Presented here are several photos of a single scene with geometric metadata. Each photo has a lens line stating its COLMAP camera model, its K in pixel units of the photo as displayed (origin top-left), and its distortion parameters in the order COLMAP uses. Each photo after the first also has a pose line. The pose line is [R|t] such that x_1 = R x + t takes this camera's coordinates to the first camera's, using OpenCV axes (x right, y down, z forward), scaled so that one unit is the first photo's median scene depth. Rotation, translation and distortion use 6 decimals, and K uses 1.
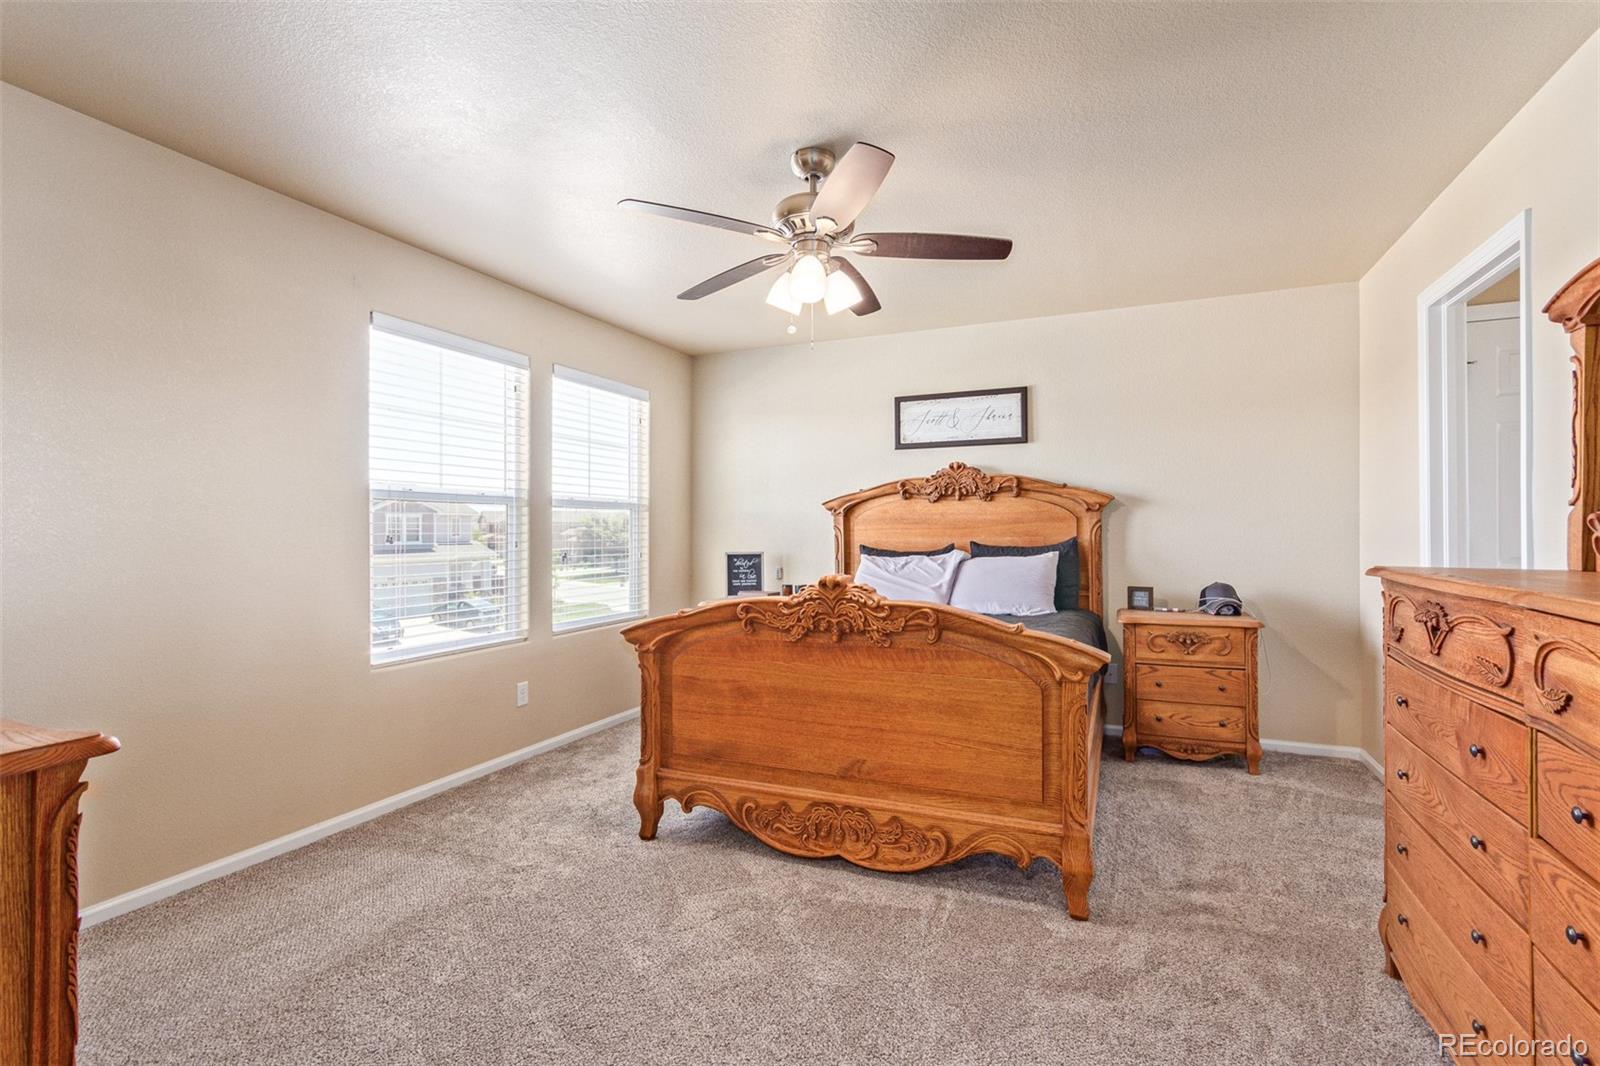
lens RADIAL K [[749.1, 0, 793.9], [0, 749.1, 527.7], [0, 0, 1]] dist [0.002260, -0.000567]
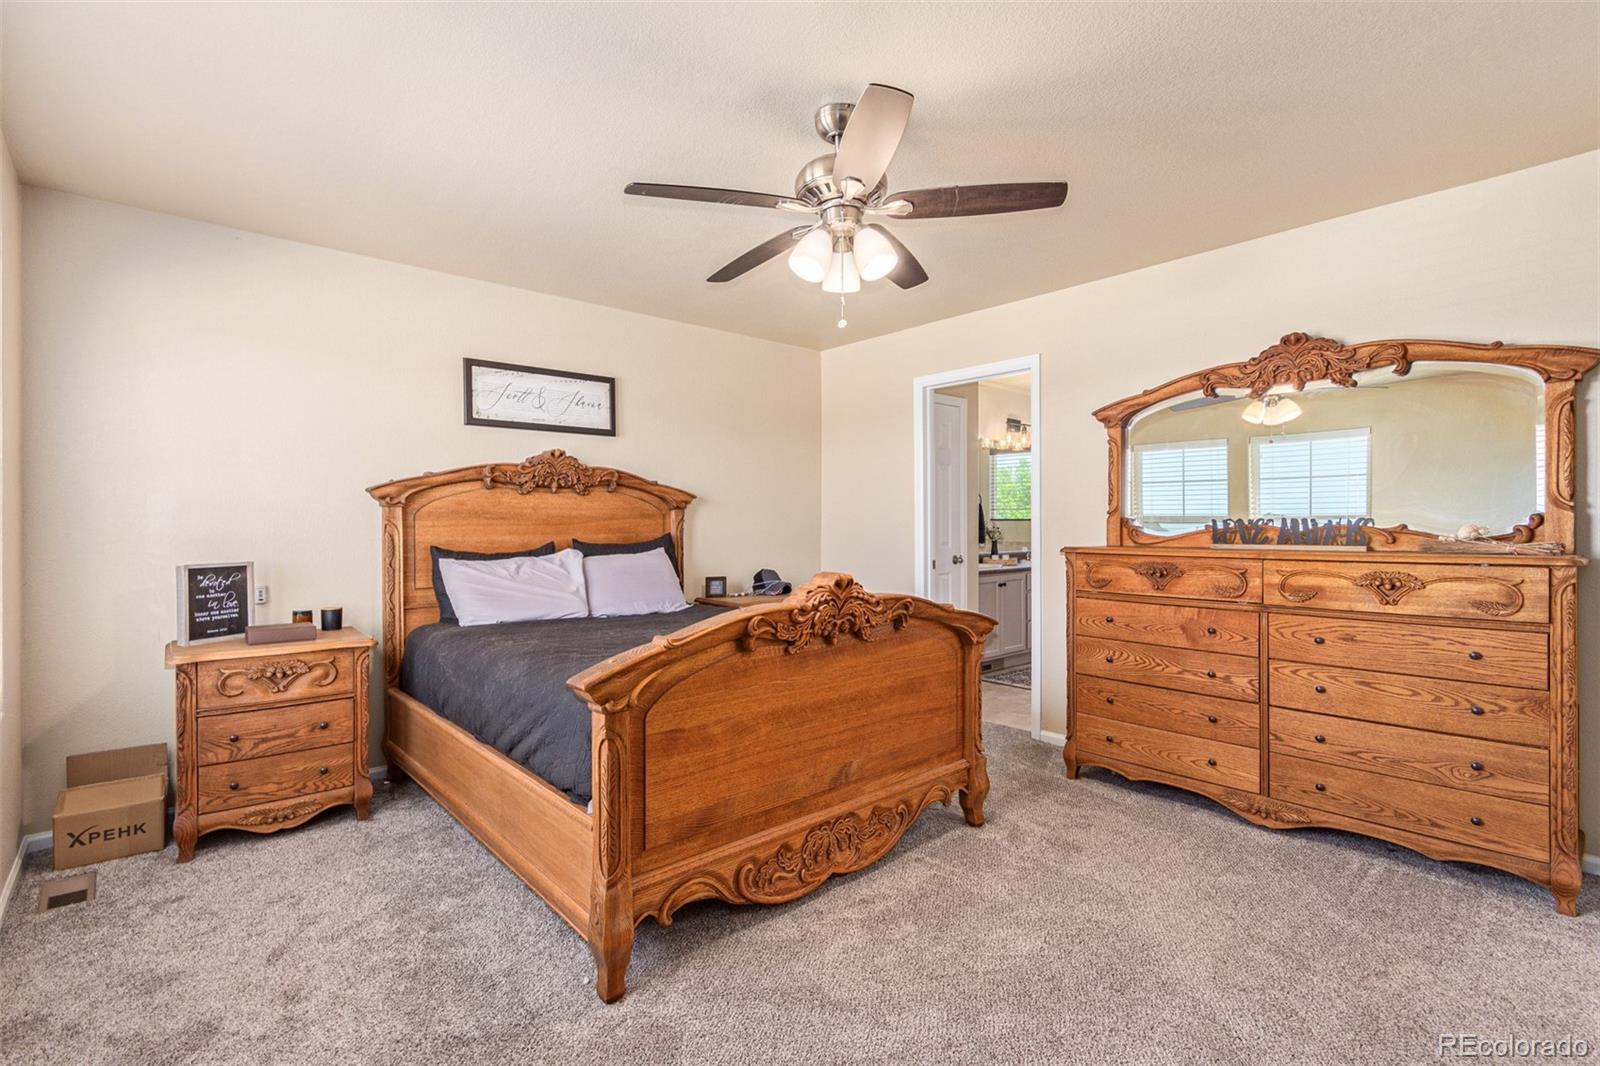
lens RADIAL K [[749.1, 0, 795.3], [0, 749.1, 531.6], [0, 0, 1]] dist [0.002260, -0.000567]
pose [[0.414958, -0.004644, 0.909829, -0.477771], [-0.001144, 0.999984, 0.005626, 0.003948], [-0.909840, -0.003375, 0.414945, 0.389297]]
